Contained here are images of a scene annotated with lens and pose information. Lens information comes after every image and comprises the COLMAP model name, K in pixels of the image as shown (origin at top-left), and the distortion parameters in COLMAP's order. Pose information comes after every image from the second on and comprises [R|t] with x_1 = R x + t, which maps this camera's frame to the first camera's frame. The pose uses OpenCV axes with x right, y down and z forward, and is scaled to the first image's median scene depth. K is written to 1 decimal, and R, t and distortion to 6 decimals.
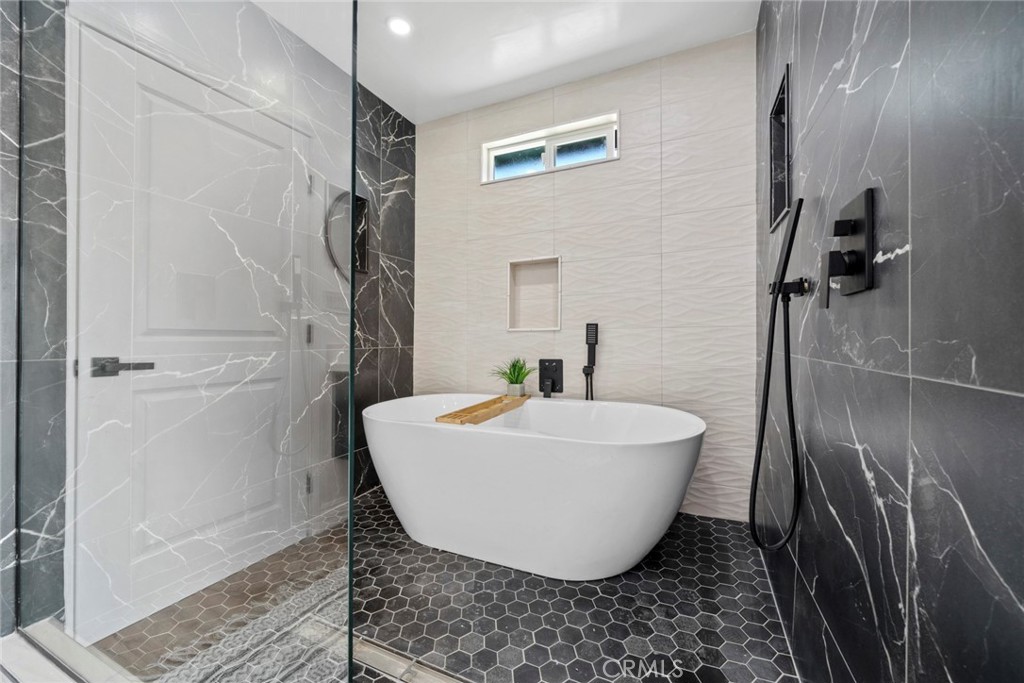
lens RADIAL K [[397.5, 0, 520.6], [0, 397.5, 332.3], [0, 0, 1]] dist [-0.003610, -0.000055]
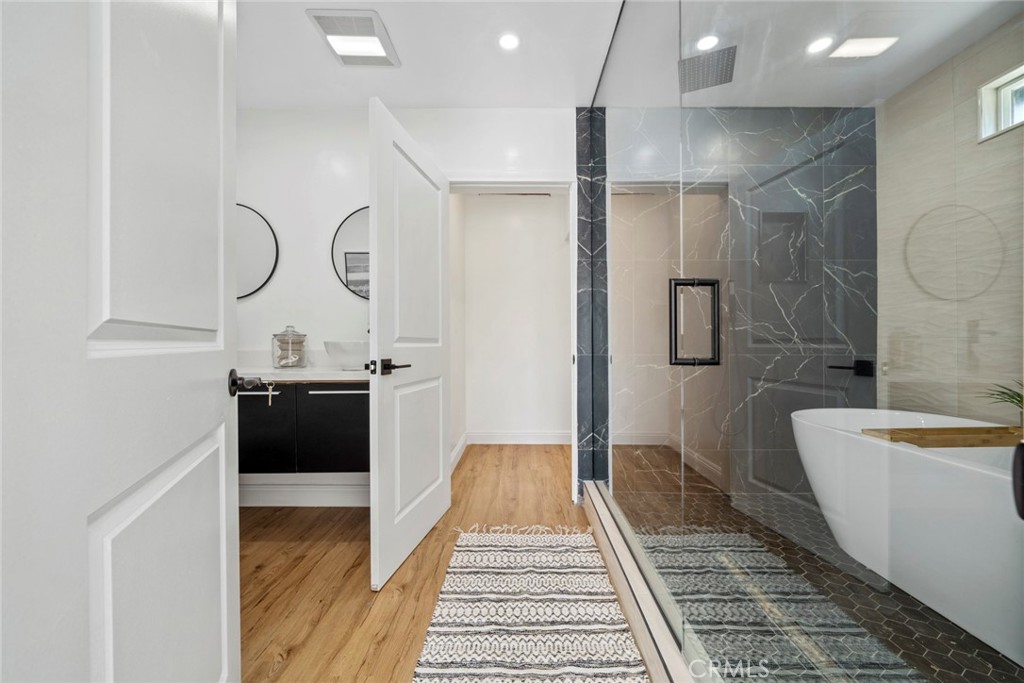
lens RADIAL K [[397.5, 0, 522.2], [0, 397.5, 331.7], [0, 0, 1]] dist [-0.003610, -0.000055]
pose [[0.426110, -0.018639, -0.904480, 0.281537], [0.007805, 0.999826, -0.016927, -0.010470], [0.904638, 0.000154, 0.426181, -0.143916]]
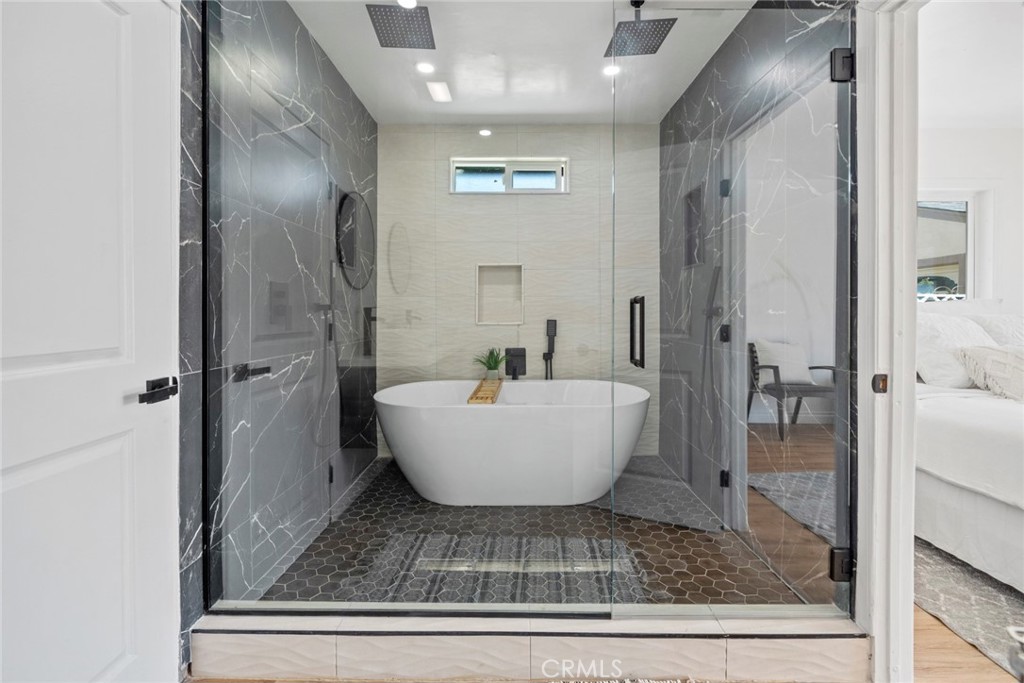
lens RADIAL K [[437.7, 0, 527.7], [0, 437.7, 304.7], [0, 0, 1]] dist [-0.001532, -0.001327]
pose [[0.906226, 0.014161, 0.422557, -0.527810], [-0.010647, 0.999886, -0.010676, -0.059337], [-0.422660, 0.005176, 0.906274, -0.269359]]
